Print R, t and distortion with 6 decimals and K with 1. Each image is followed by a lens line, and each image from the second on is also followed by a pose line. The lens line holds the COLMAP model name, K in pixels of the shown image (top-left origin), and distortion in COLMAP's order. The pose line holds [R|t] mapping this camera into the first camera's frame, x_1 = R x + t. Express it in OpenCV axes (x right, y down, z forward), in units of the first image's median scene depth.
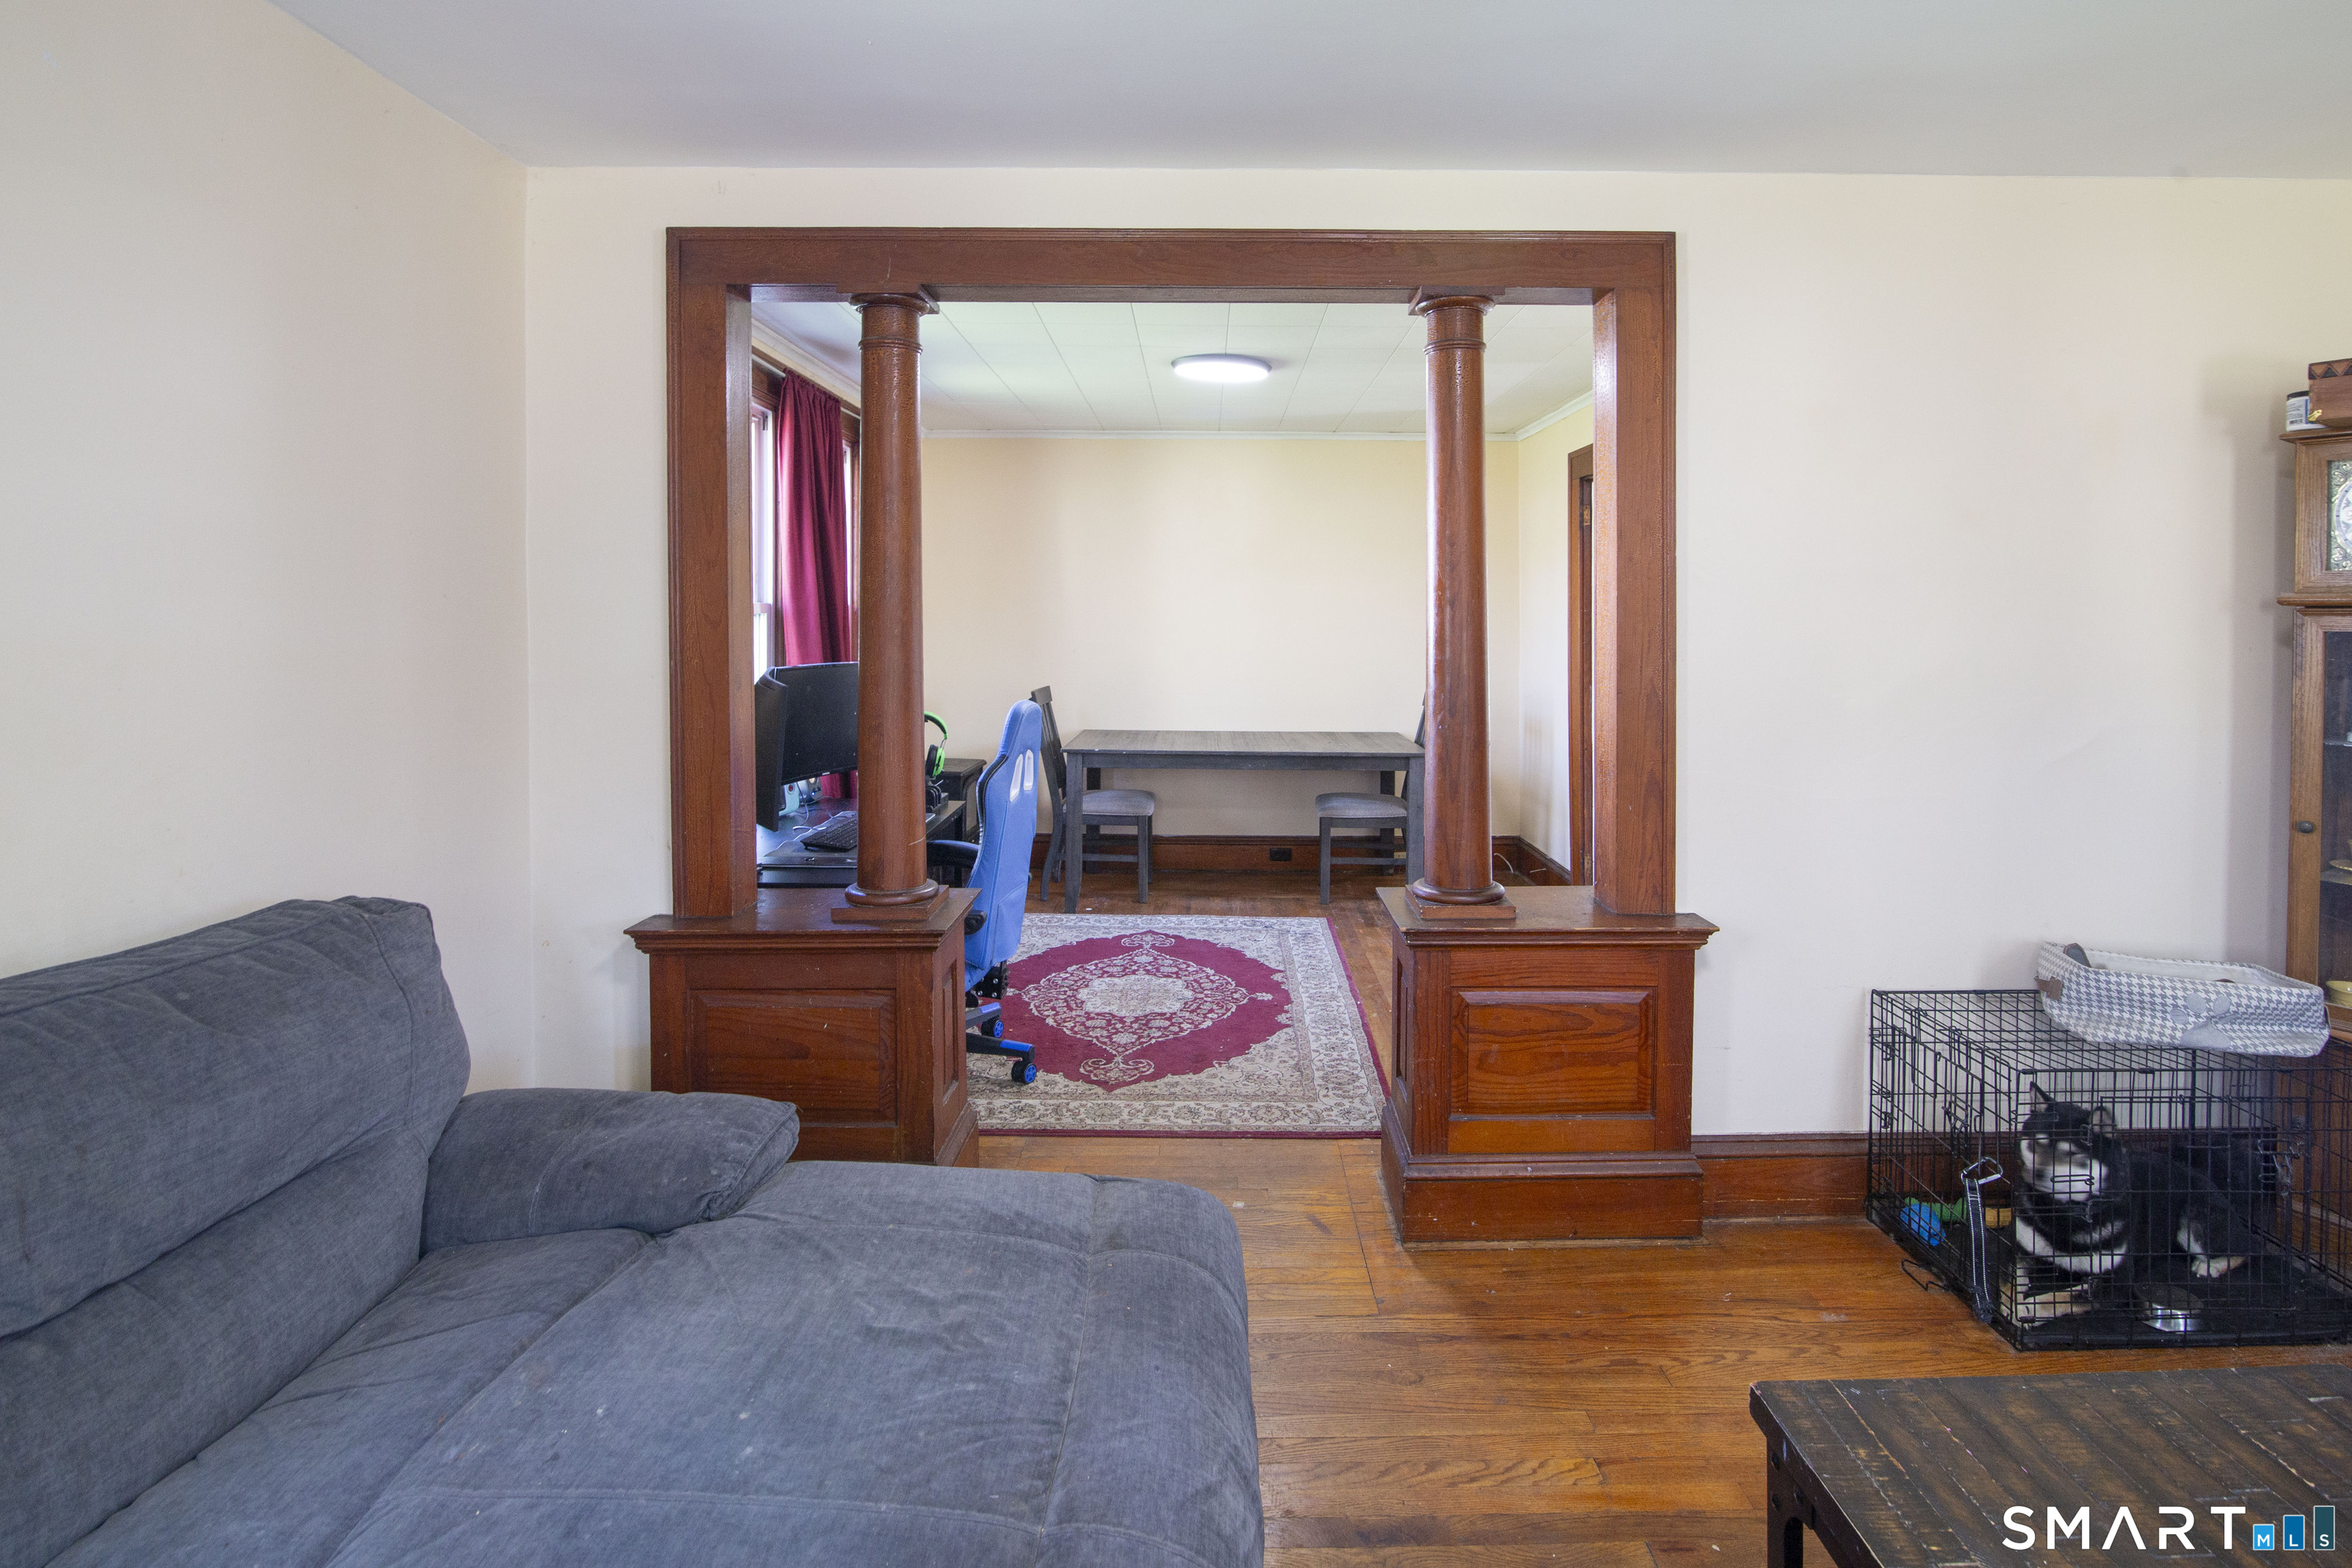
lens RADIAL K [[1170.0, 0, 1111.0], [0, 1170.0, 691.5], [0, 0, 1]] dist [-0.015228, -0.000158]
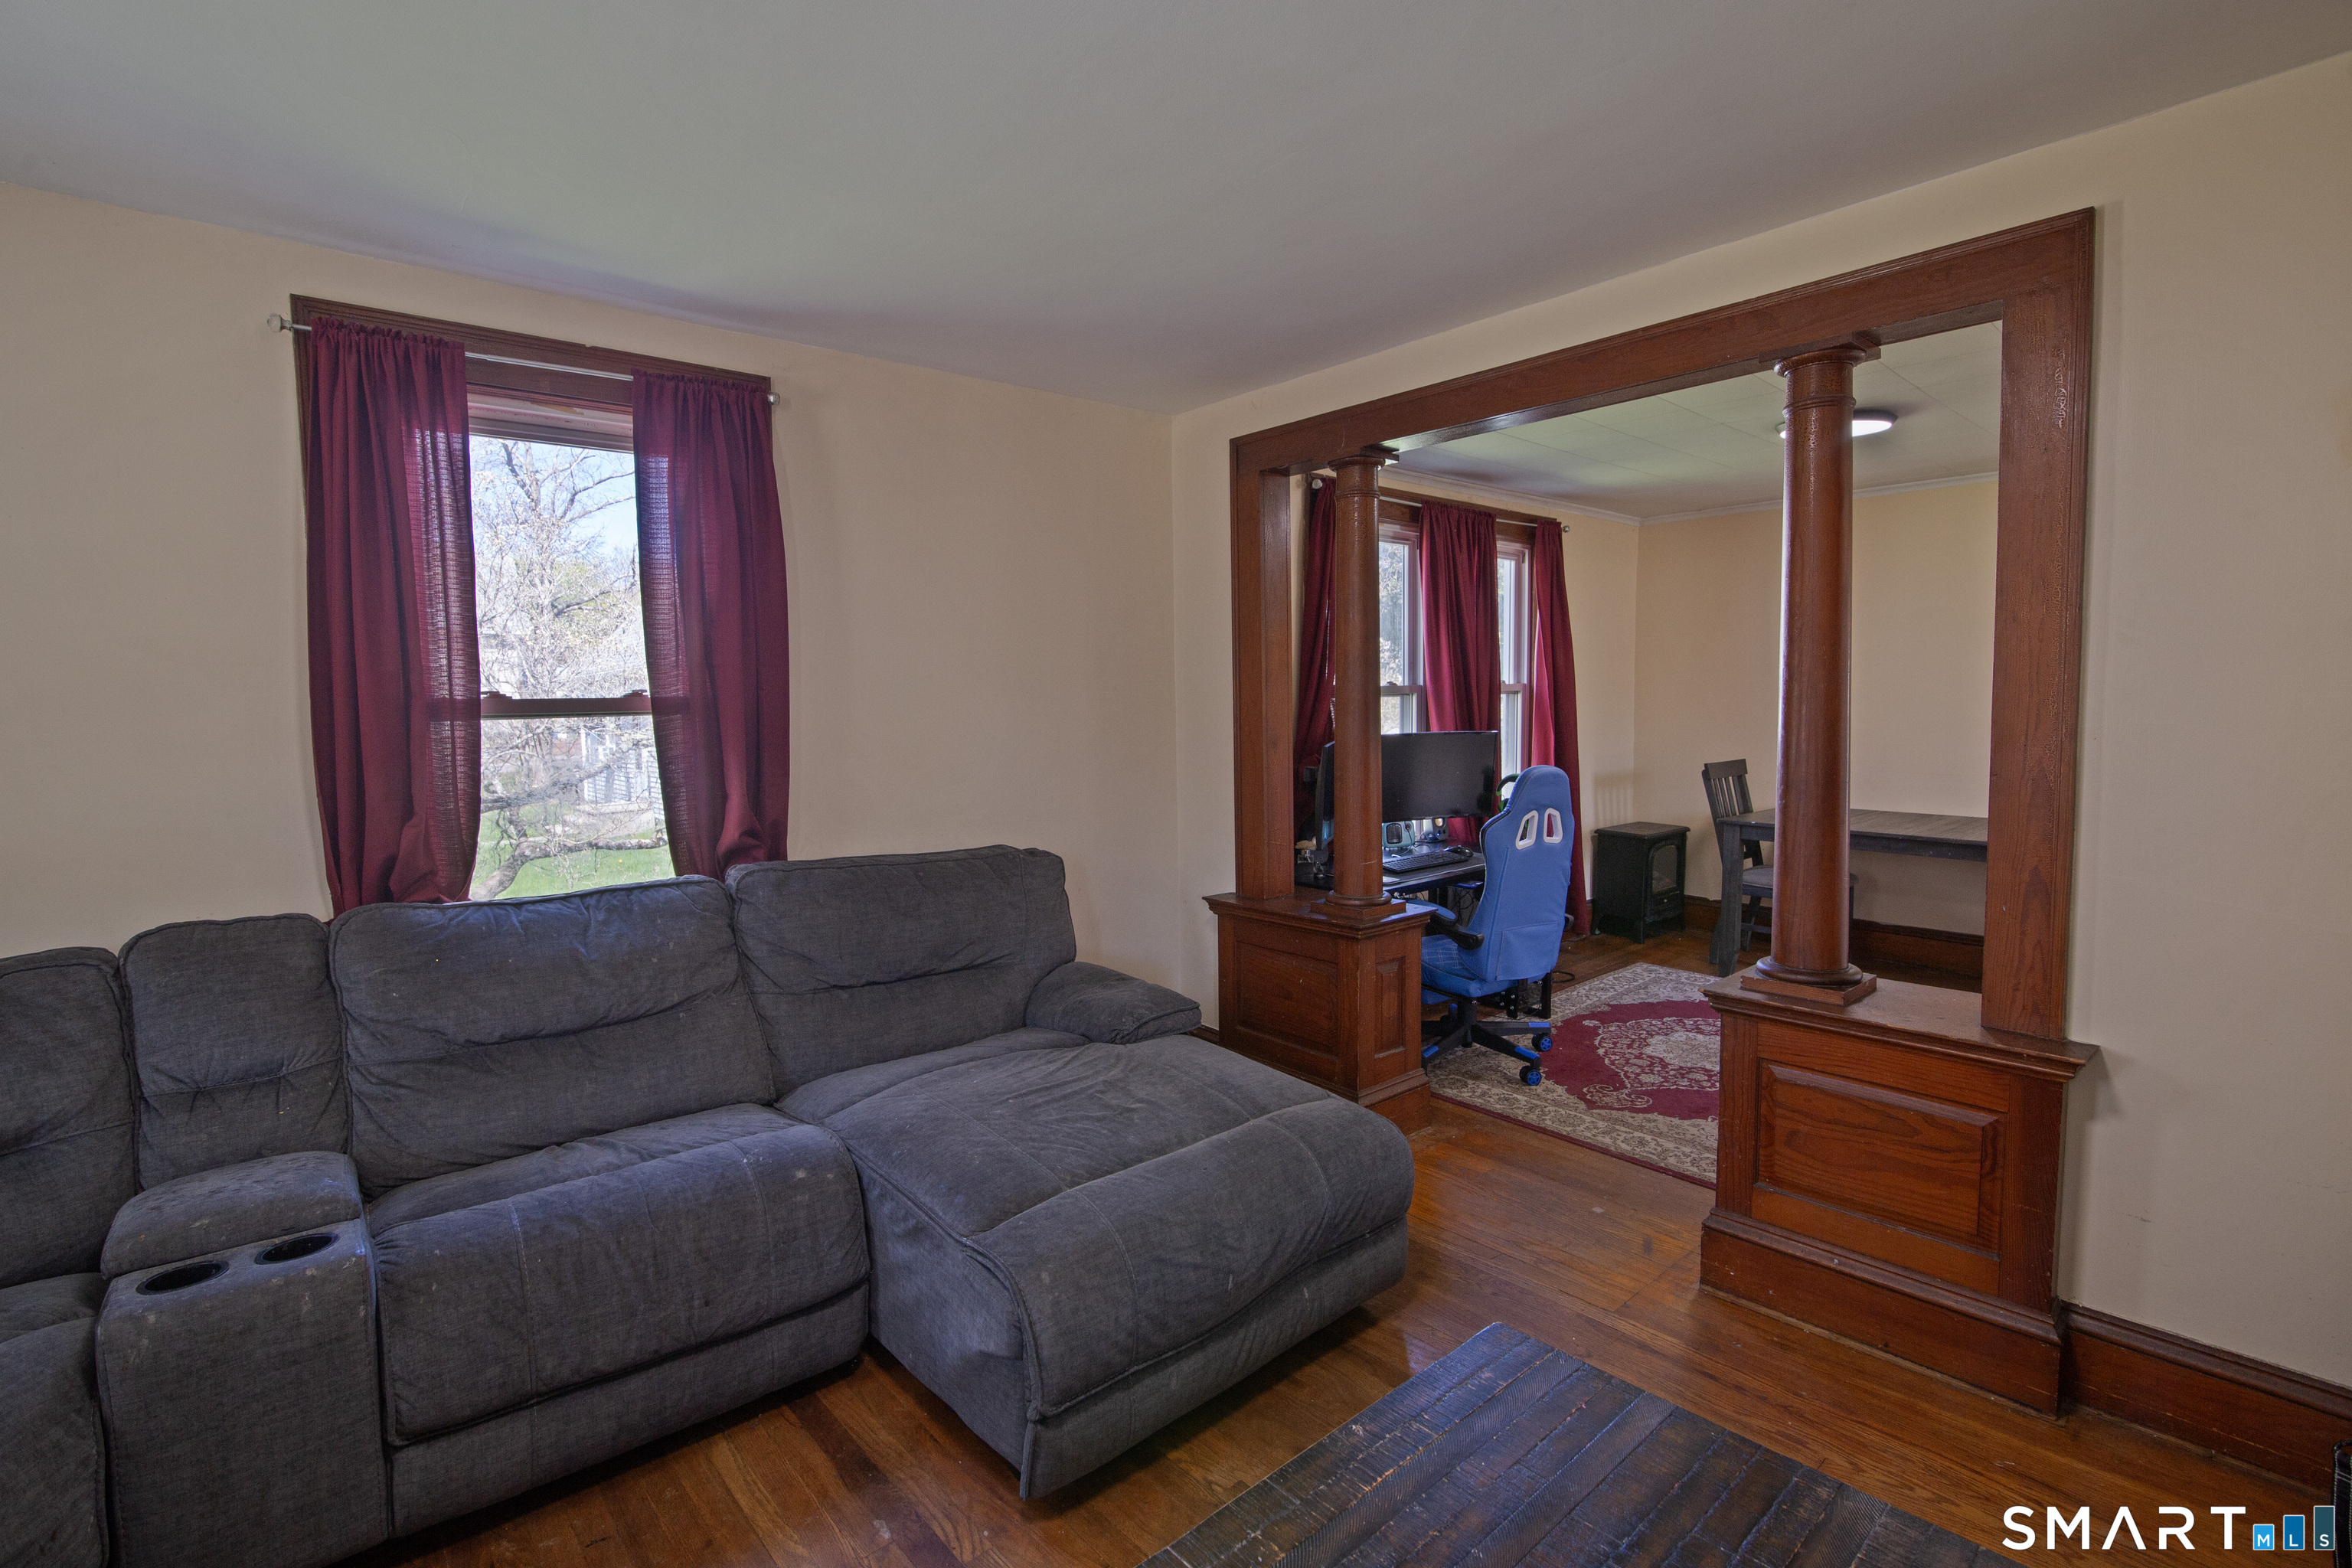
lens RADIAL K [[1102.5, 0, 1174.5], [0, 1102.5, 864.8], [0, 0, 1]] dist [-0.023093, -0.000266]
pose [[0.638580, 0.102870, -0.762649, 0.667124], [-0.031349, 0.993680, 0.107783, -0.000511], [0.768917, -0.044920, 0.637769, 0.008192]]
